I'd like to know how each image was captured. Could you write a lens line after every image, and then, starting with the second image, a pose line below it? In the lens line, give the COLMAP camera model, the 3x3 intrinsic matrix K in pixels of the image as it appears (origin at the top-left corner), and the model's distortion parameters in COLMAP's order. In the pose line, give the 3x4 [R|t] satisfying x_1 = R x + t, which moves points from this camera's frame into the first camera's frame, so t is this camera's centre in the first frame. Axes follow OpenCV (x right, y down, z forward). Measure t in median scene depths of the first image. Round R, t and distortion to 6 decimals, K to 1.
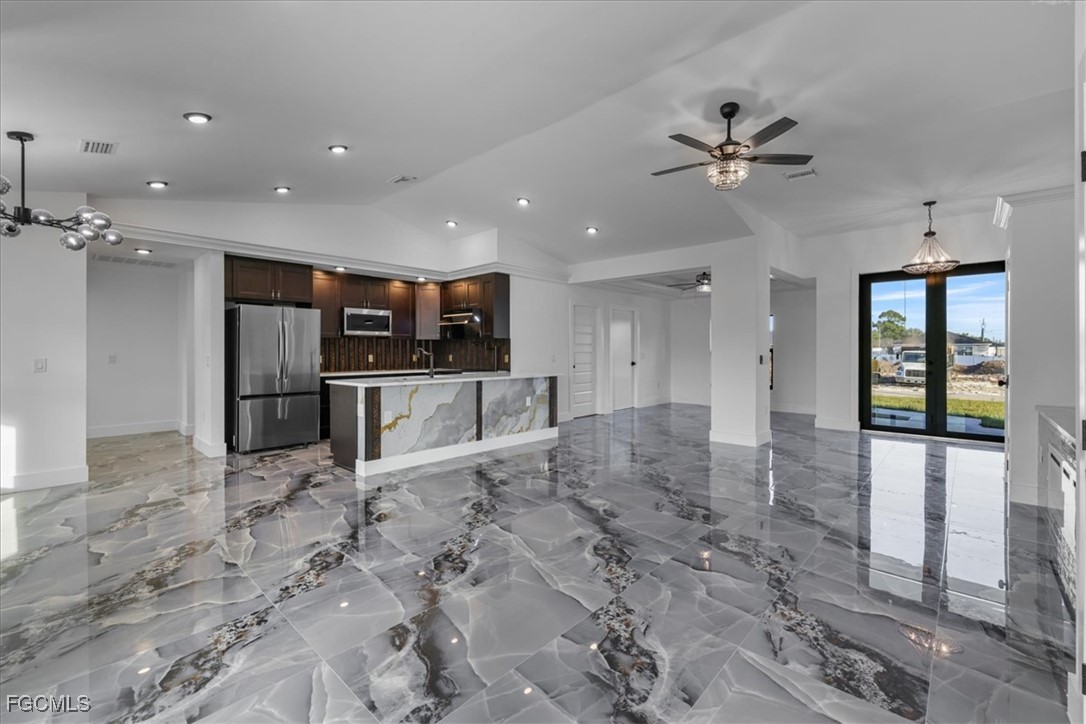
lens RADIAL K [[455.4, 0, 547.6], [0, 455.4, 347.9], [0, 0, 1]] dist [0.001061, 0.000165]
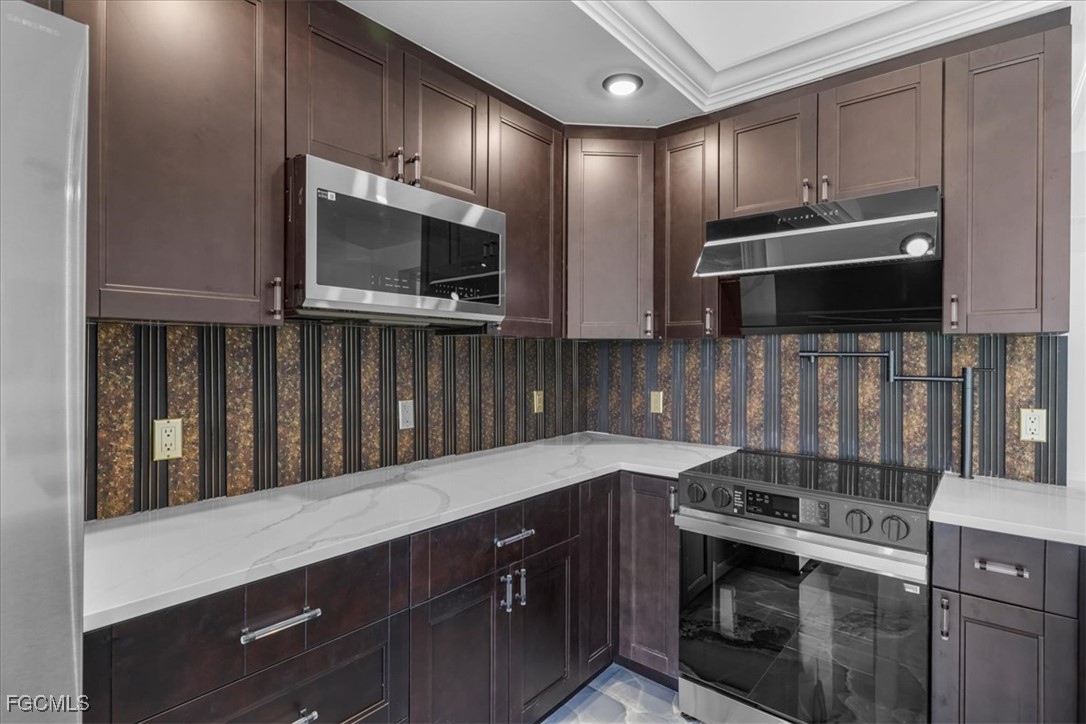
lens RADIAL K [[537.9, 0, 543.0], [0, 537.9, 362.0], [0, 0, 1]] dist [0.001239, 0.000146]
pose [[0.998954, 0.003795, 0.045574, -0.393765], [-0.004579, 0.999843, 0.017123, -0.012440], [-0.045501, -0.017313, 0.998814, 0.850195]]
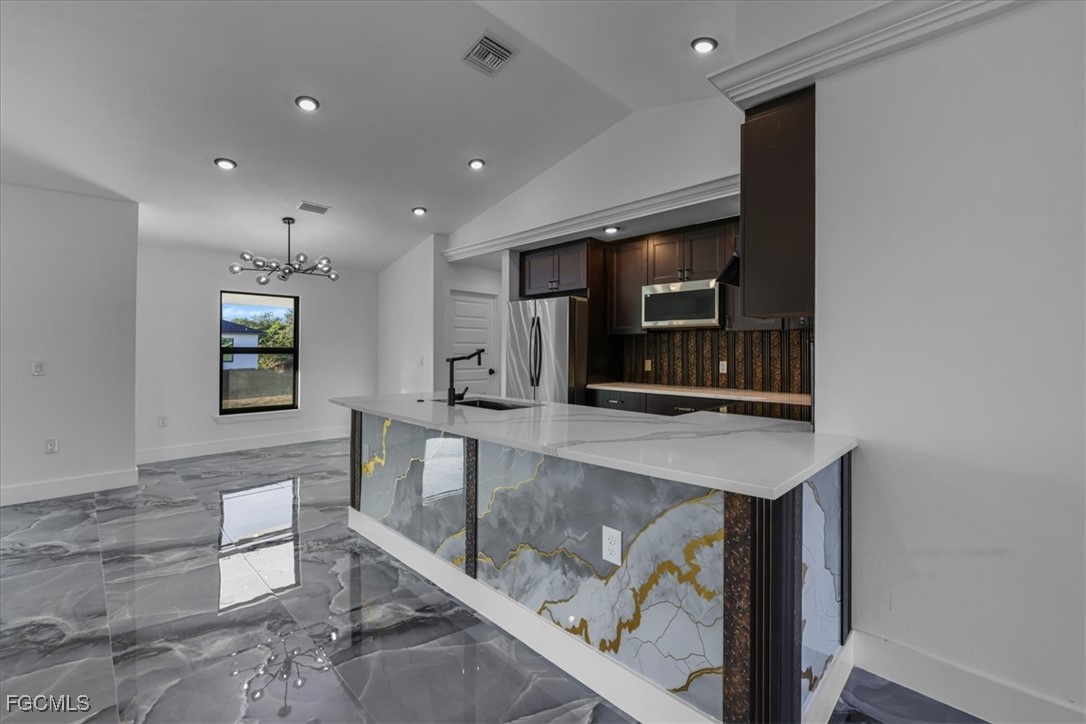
lens RADIAL K [[455.4, 0, 547.6], [0, 455.4, 347.9], [0, 0, 1]] dist [0.001061, 0.000165]
pose [[-0.024810, -0.002871, -0.999688, 0.225906], [0.000356, 0.999996, -0.002881, 0.001060], [0.999692, -0.000428, -0.024809, 0.955351]]
